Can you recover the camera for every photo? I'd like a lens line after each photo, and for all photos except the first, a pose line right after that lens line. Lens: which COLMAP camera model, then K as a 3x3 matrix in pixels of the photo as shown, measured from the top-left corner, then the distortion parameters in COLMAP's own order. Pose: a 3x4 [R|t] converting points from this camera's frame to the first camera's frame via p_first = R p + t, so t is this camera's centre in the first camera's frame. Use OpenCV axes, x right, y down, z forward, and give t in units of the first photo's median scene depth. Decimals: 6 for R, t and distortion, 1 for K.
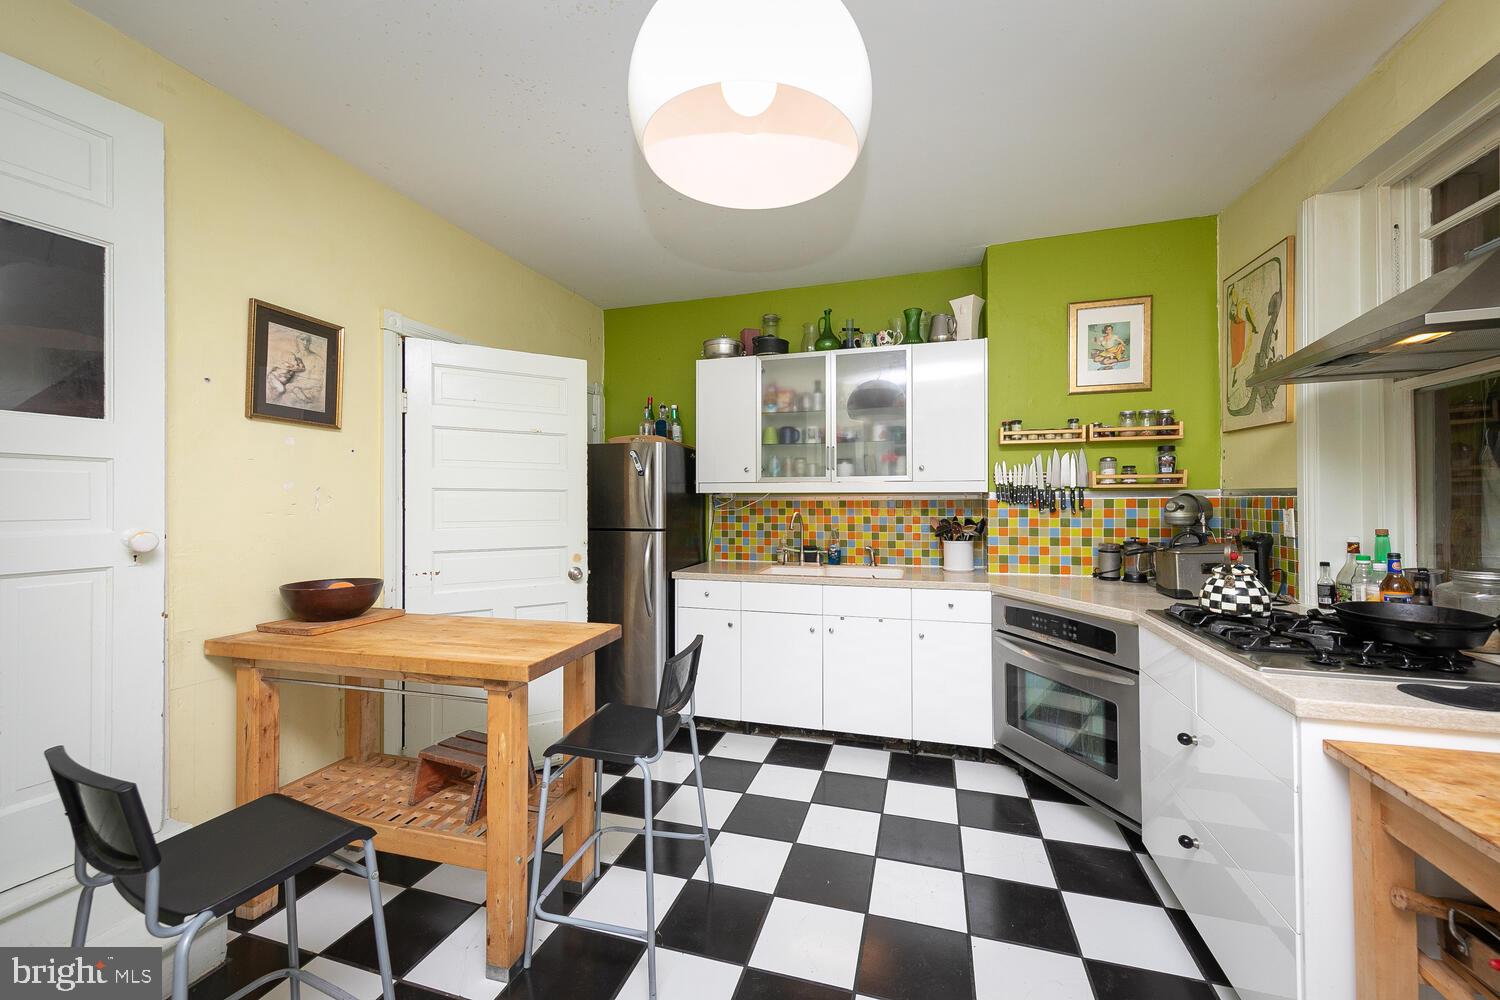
lens RADIAL K [[569.0, 0, 765.6], [0, 569.0, 499.5], [0, 0, 1]] dist [-0.000874, -0.000205]
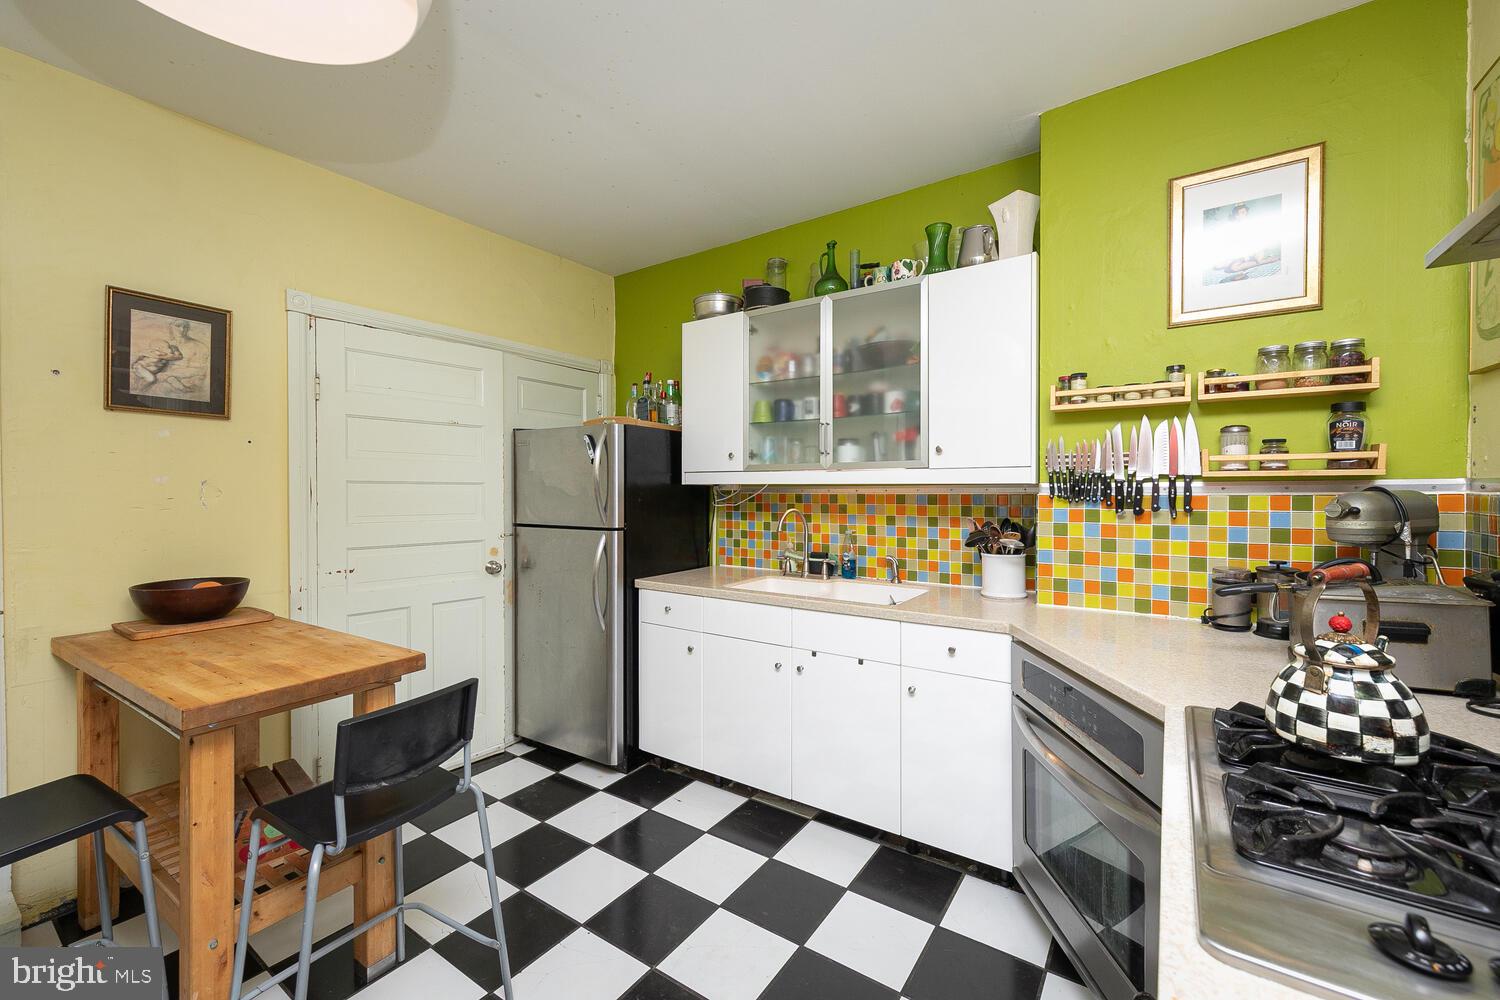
lens RADIAL K [[614.7, 0, 756.4], [0, 614.7, 496.6], [0, 0, 1]] dist [0.000052, -0.000307]
pose [[0.954042, 0.005153, -0.299628, 0.303449], [-0.001082, 0.999905, 0.013751, -0.007437], [0.299670, -0.012795, 0.953957, 0.218442]]
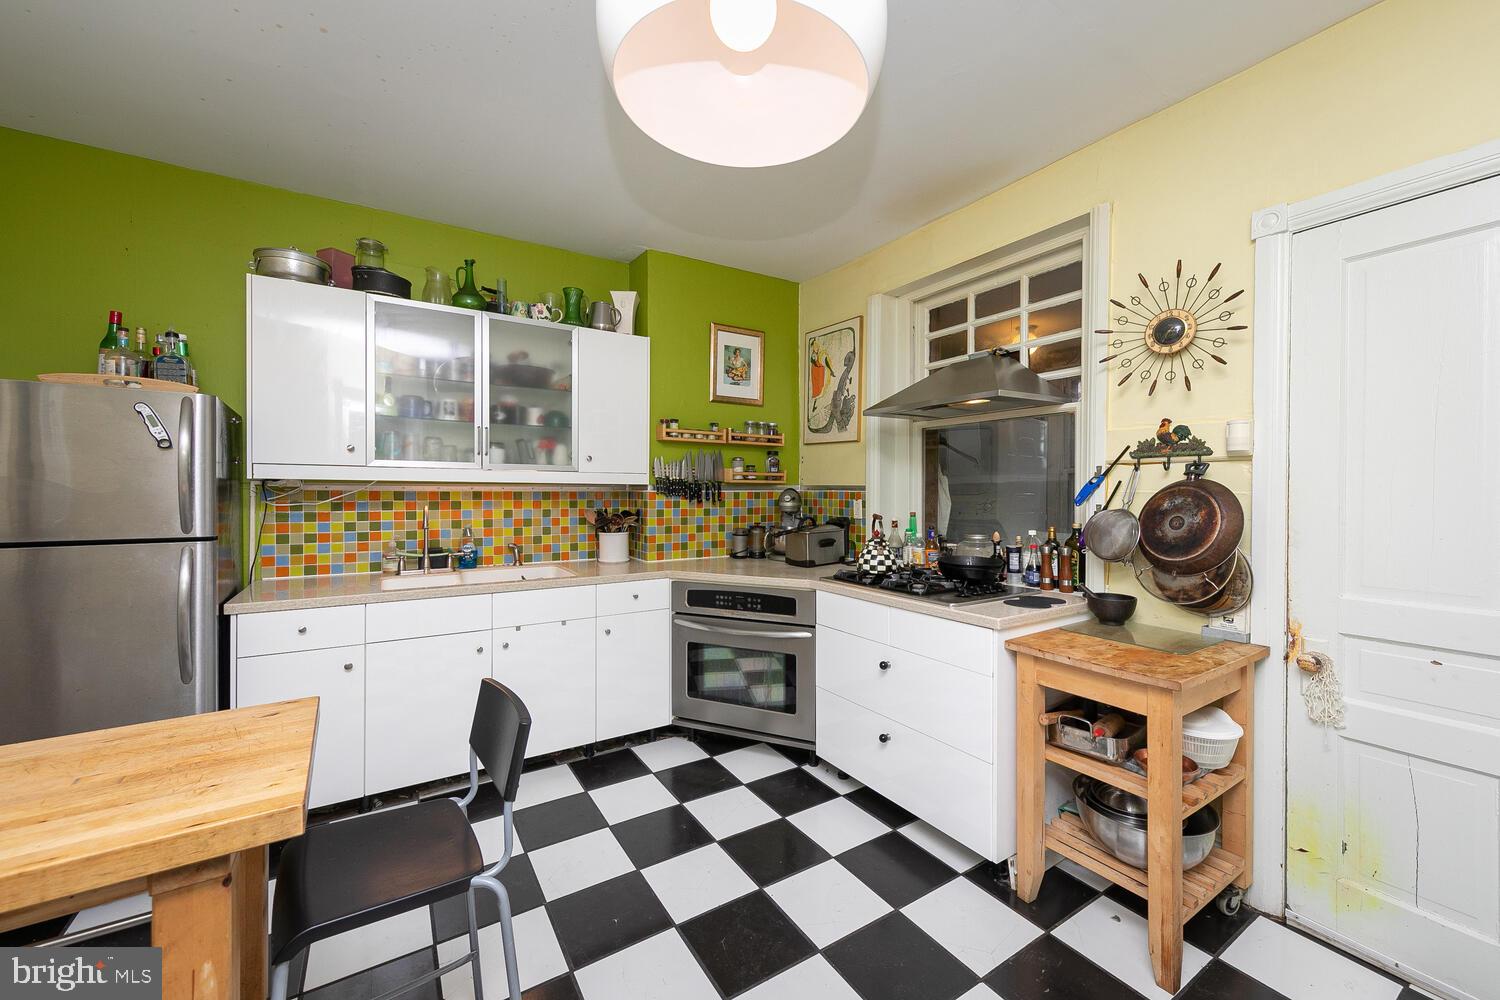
lens RADIAL K [[564.1, 0, 753.5], [0, 564.1, 496.5], [0, 0, 1]] dist [-0.000008, -0.000003]
pose [[0.658553, -0.001774, 0.752532, -0.274027], [-0.008684, 0.999913, 0.009956, -0.003178], [-0.752484, -0.013091, 0.658480, 0.174067]]
